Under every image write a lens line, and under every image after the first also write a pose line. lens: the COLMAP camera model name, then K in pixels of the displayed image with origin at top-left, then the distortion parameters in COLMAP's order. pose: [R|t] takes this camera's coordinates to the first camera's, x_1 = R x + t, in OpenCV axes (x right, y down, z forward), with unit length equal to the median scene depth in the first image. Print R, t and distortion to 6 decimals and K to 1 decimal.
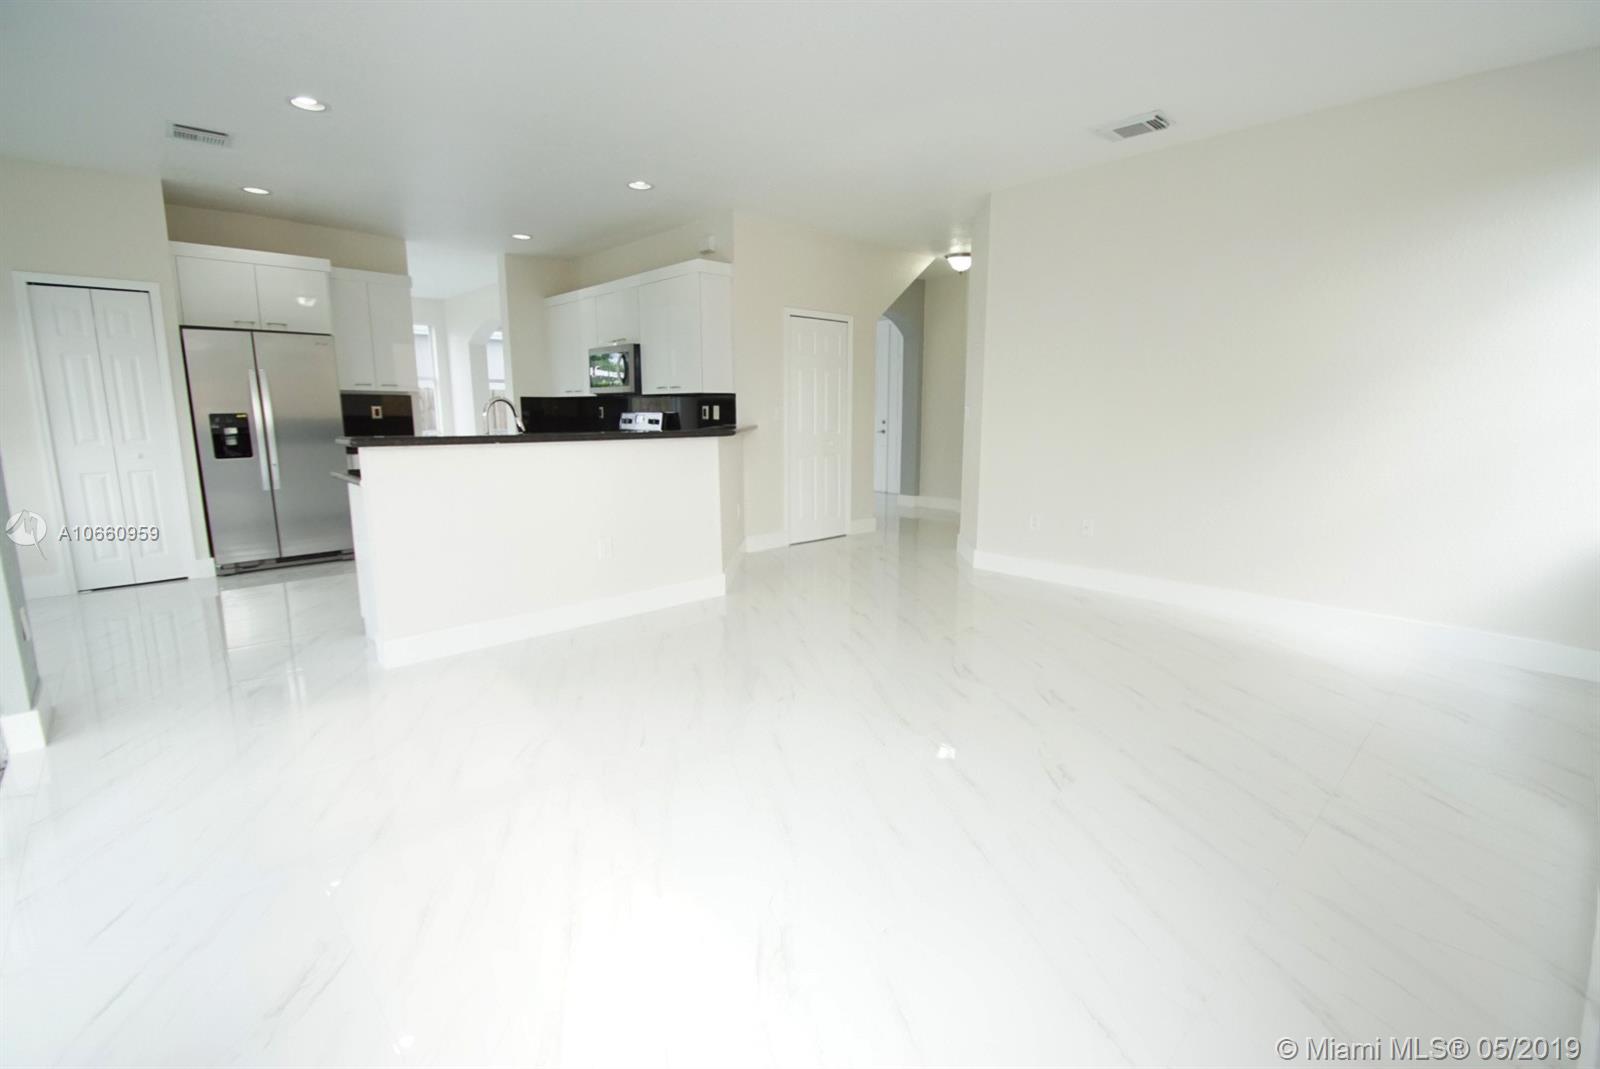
lens RADIAL K [[715.1, 0, 802.3], [0, 715.1, 534.7], [0, 0, 1]] dist [-0.002514, -0.000936]
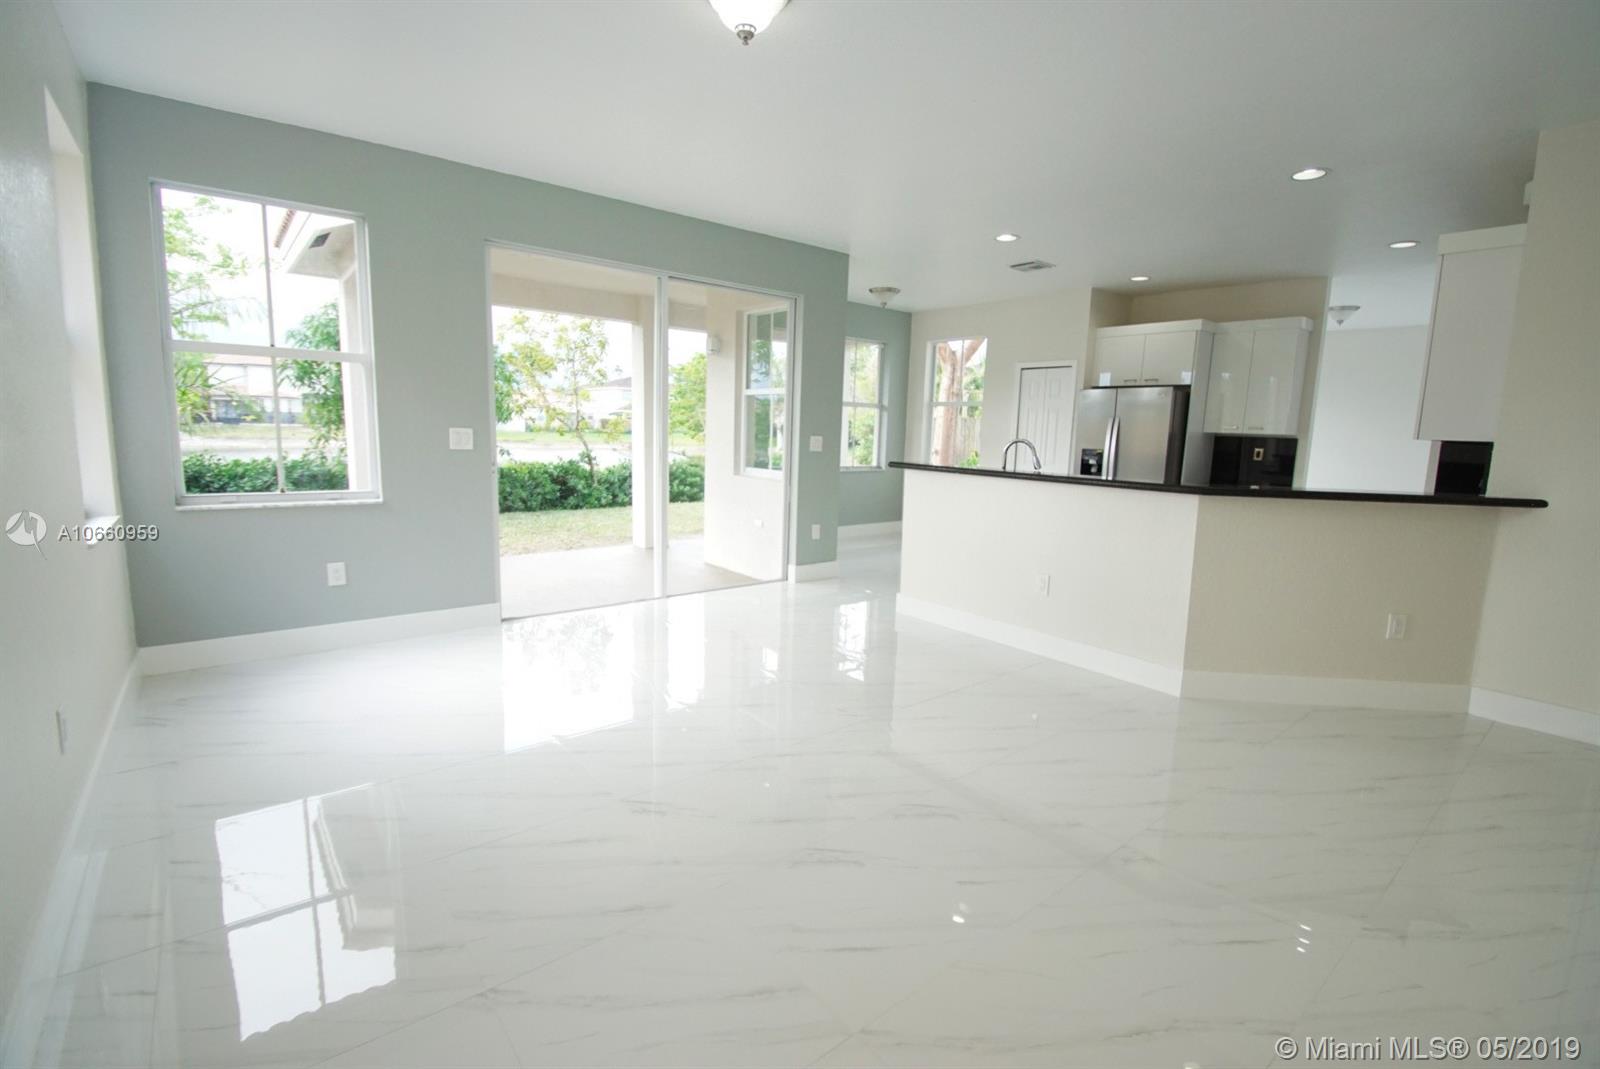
lens RADIAL K [[715.1, 0, 801.7], [0, 715.1, 530.6], [0, 0, 1]] dist [-0.002514, -0.000936]
pose [[-0.055896, 0.139926, -0.988583, 0.533207], [-0.202095, 0.968050, 0.148447, -0.099547], [0.977770, 0.208085, -0.025832, 0.476650]]
